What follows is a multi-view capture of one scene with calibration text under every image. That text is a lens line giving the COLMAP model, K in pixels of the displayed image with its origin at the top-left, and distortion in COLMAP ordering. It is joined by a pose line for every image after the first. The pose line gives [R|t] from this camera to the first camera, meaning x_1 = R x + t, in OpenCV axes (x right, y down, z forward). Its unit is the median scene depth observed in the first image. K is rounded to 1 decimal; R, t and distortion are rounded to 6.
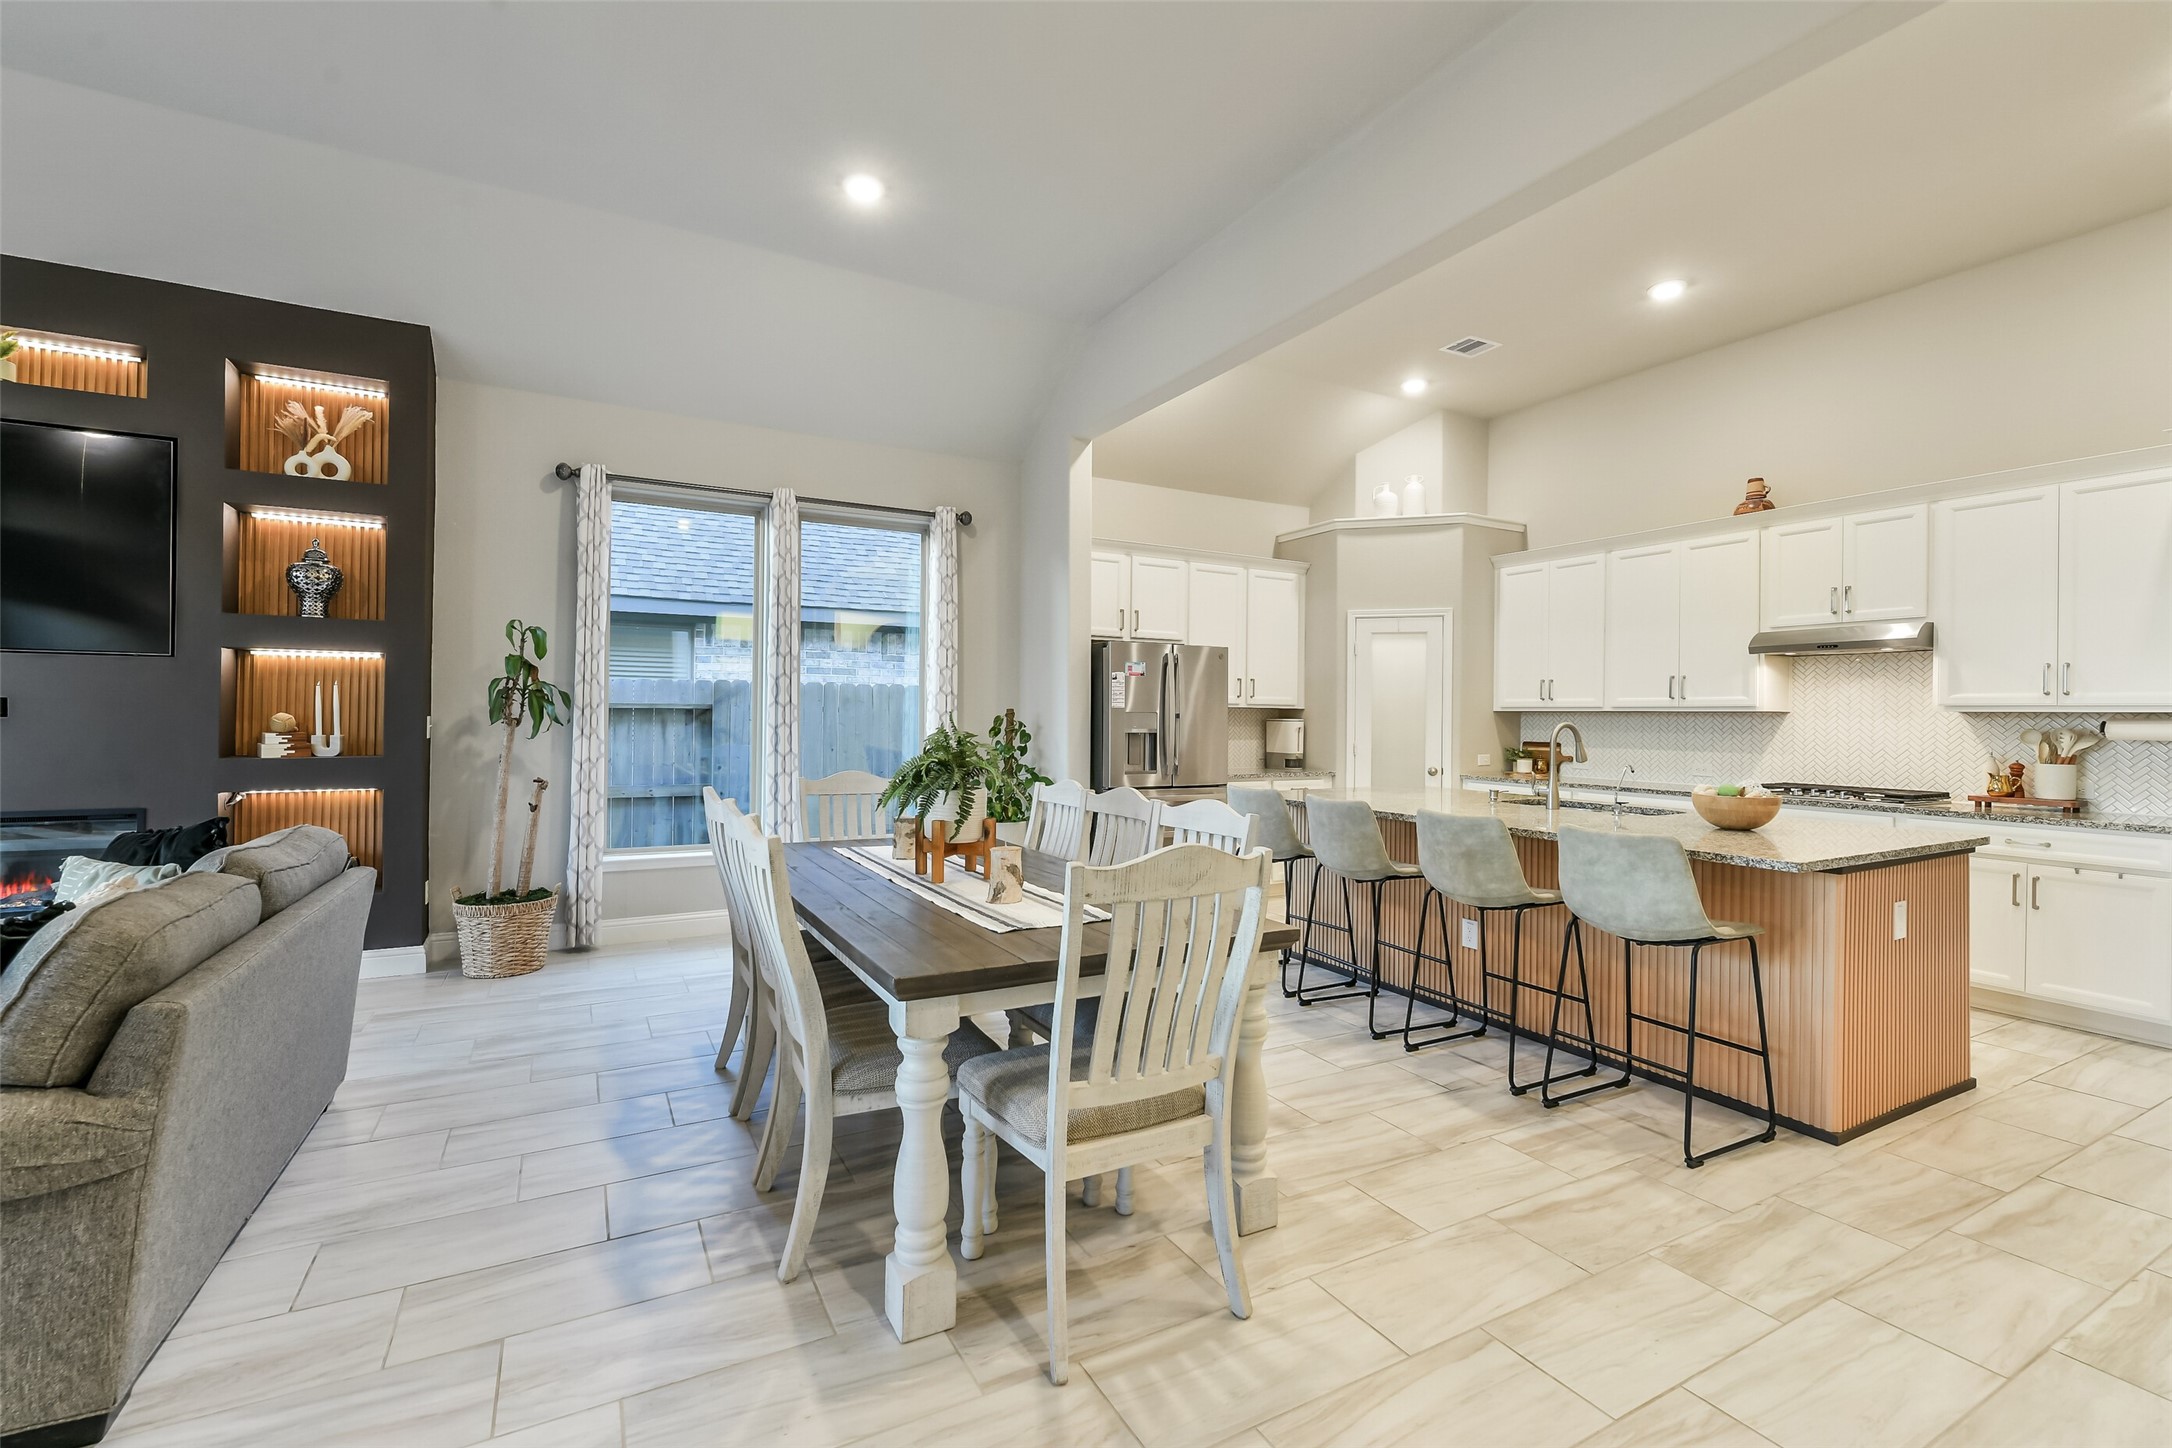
lens RADIAL K [[934.6, 0, 1087.1], [0, 934.6, 714.1], [0, 0, 1]] dist [0.005845, -0.003707]
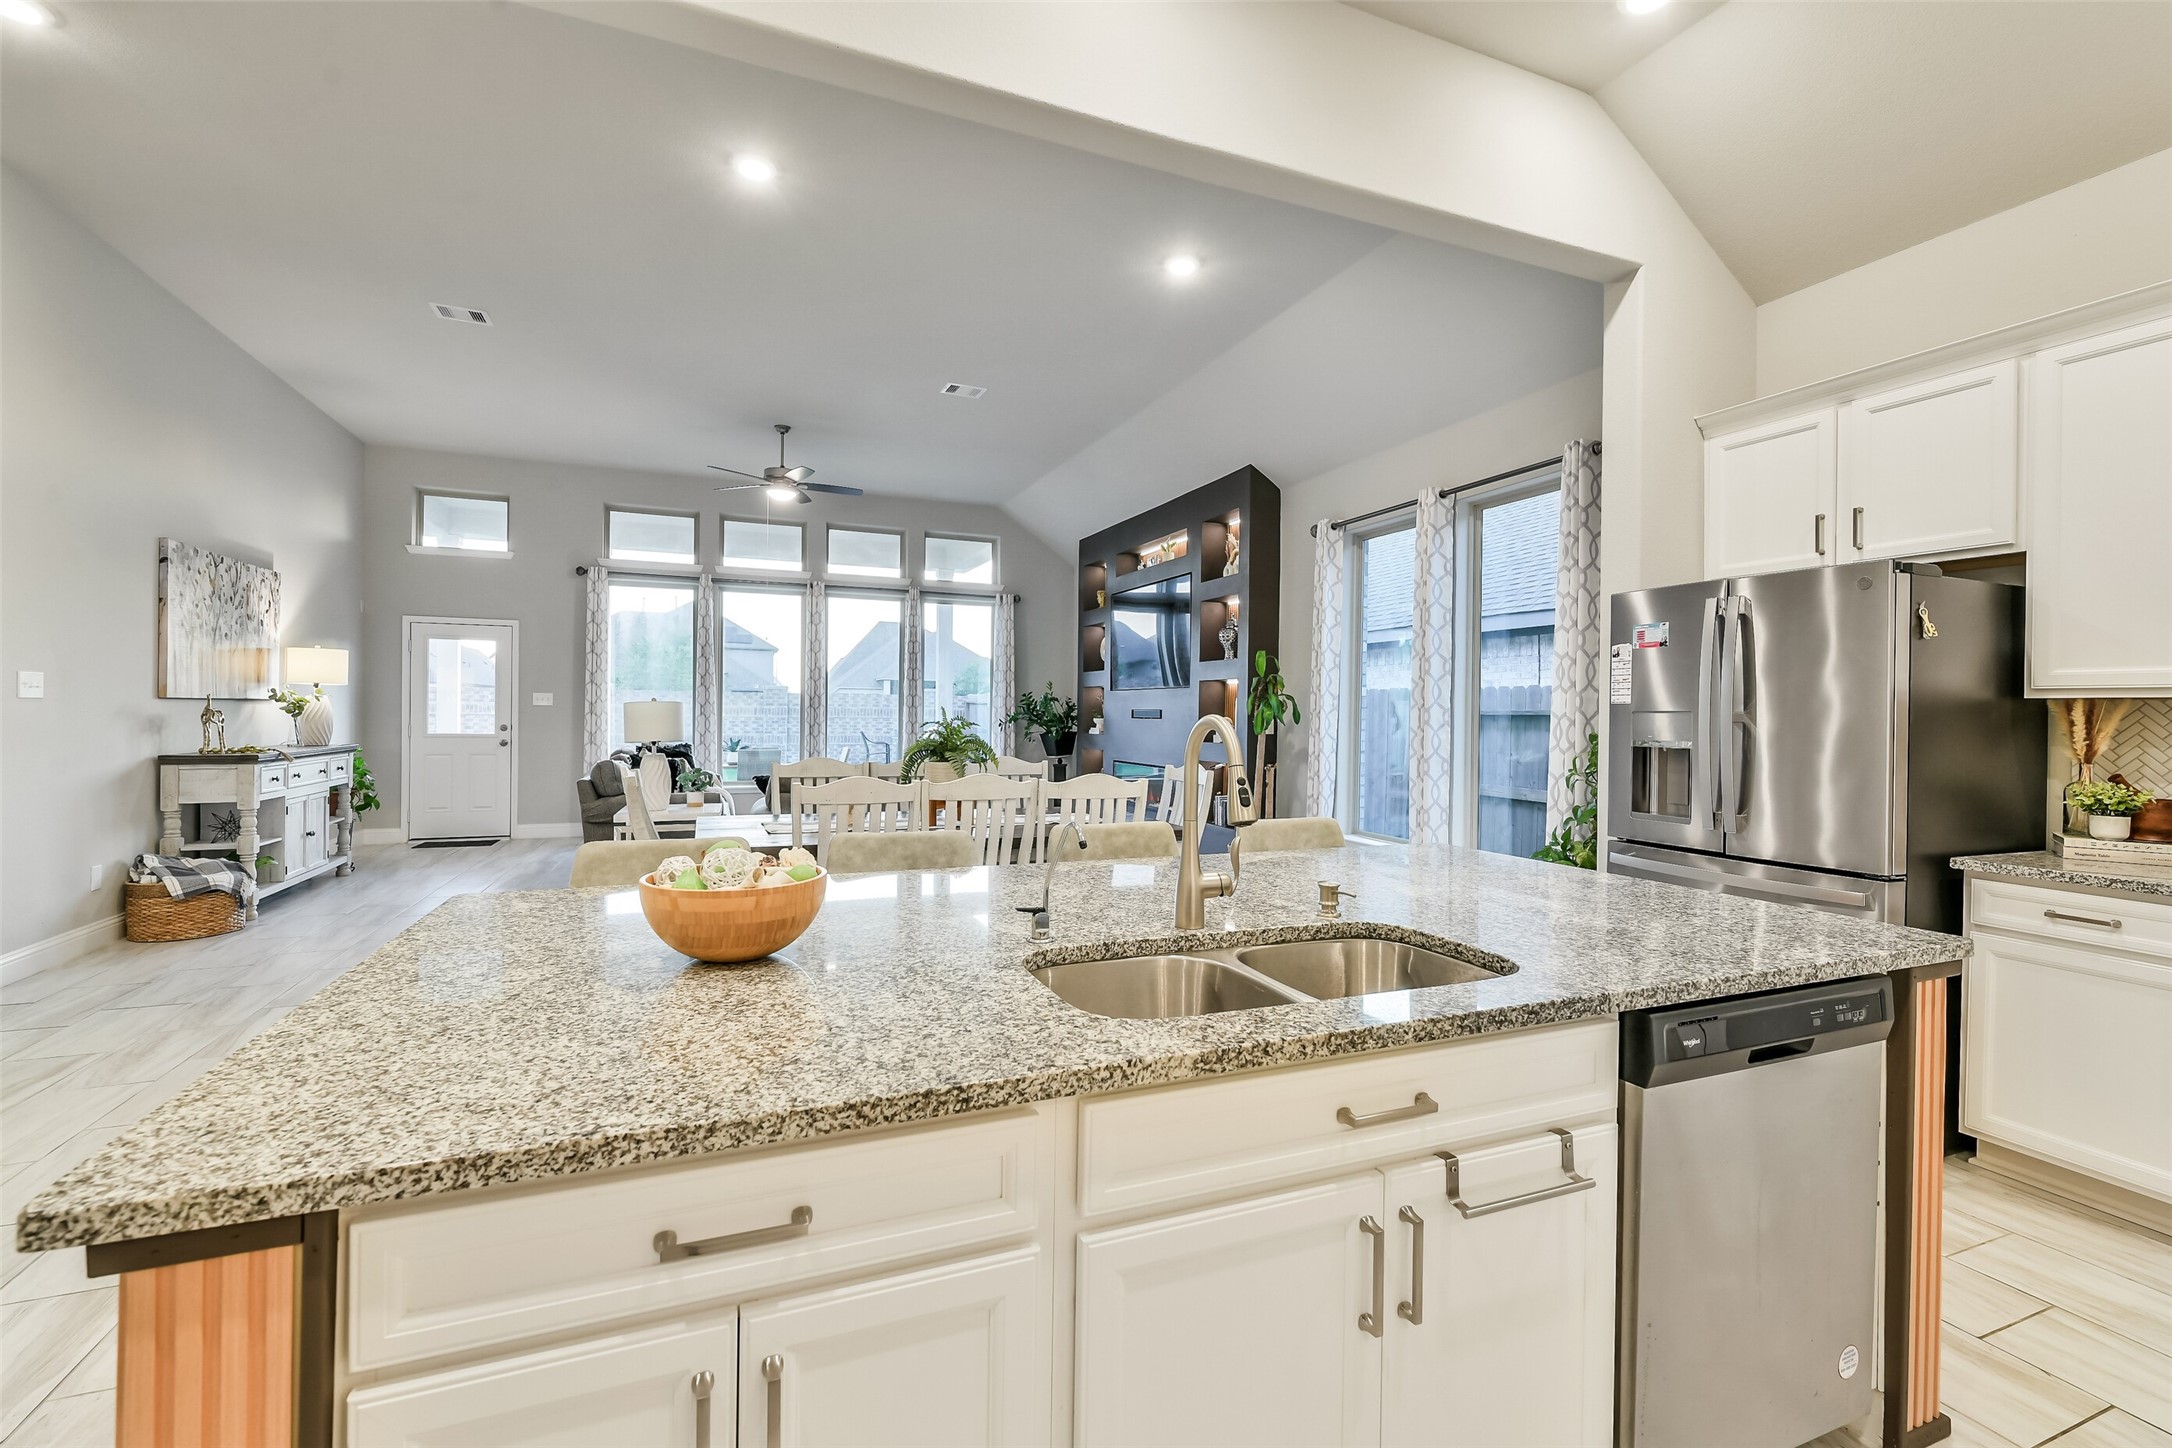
lens RADIAL K [[934.6, 0, 1089.7], [0, 934.6, 714.7], [0, 0, 1]] dist [0.005845, -0.003707]
pose [[-0.116620, -0.009685, -0.993129, 0.831698], [-0.011652, 0.999897, -0.008383, 0.010936], [0.993108, 0.010594, -0.116721, 0.914042]]
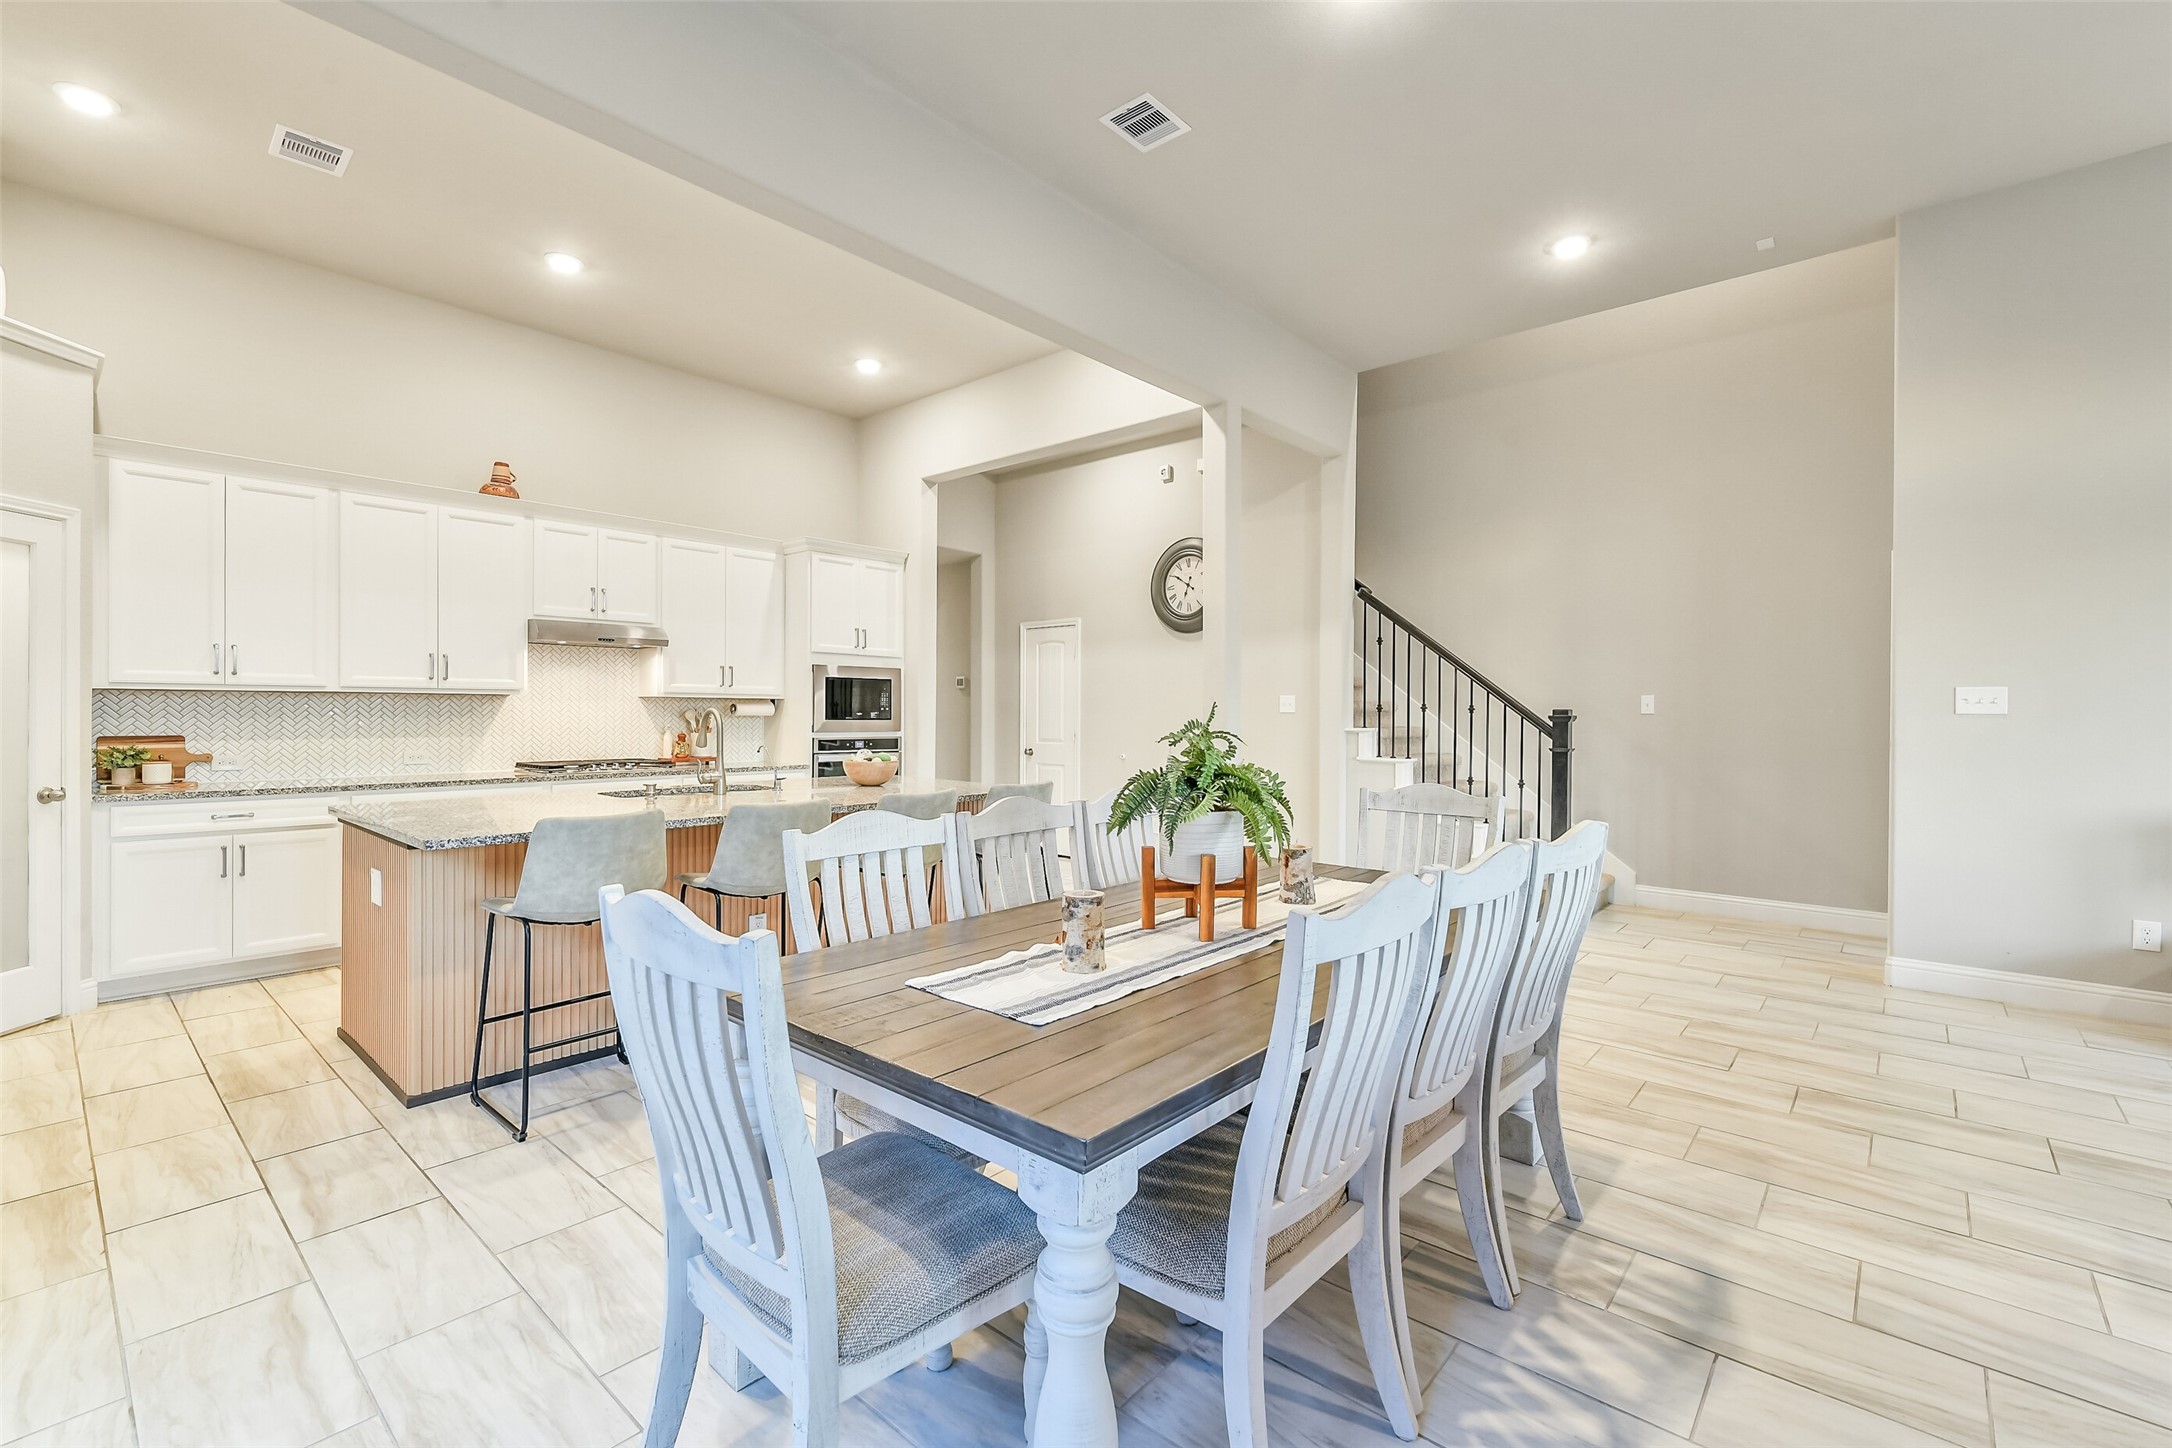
lens RADIAL K [[934.6, 0, 1089.1], [0, 934.6, 716.3], [0, 0, 1]] dist [0.005845, -0.003707]
pose [[-0.339783, -0.018900, 0.940314, -0.532832], [-0.011582, 0.999806, 0.015910, -0.003189], [-0.940433, -0.005484, -0.339936, 0.883447]]
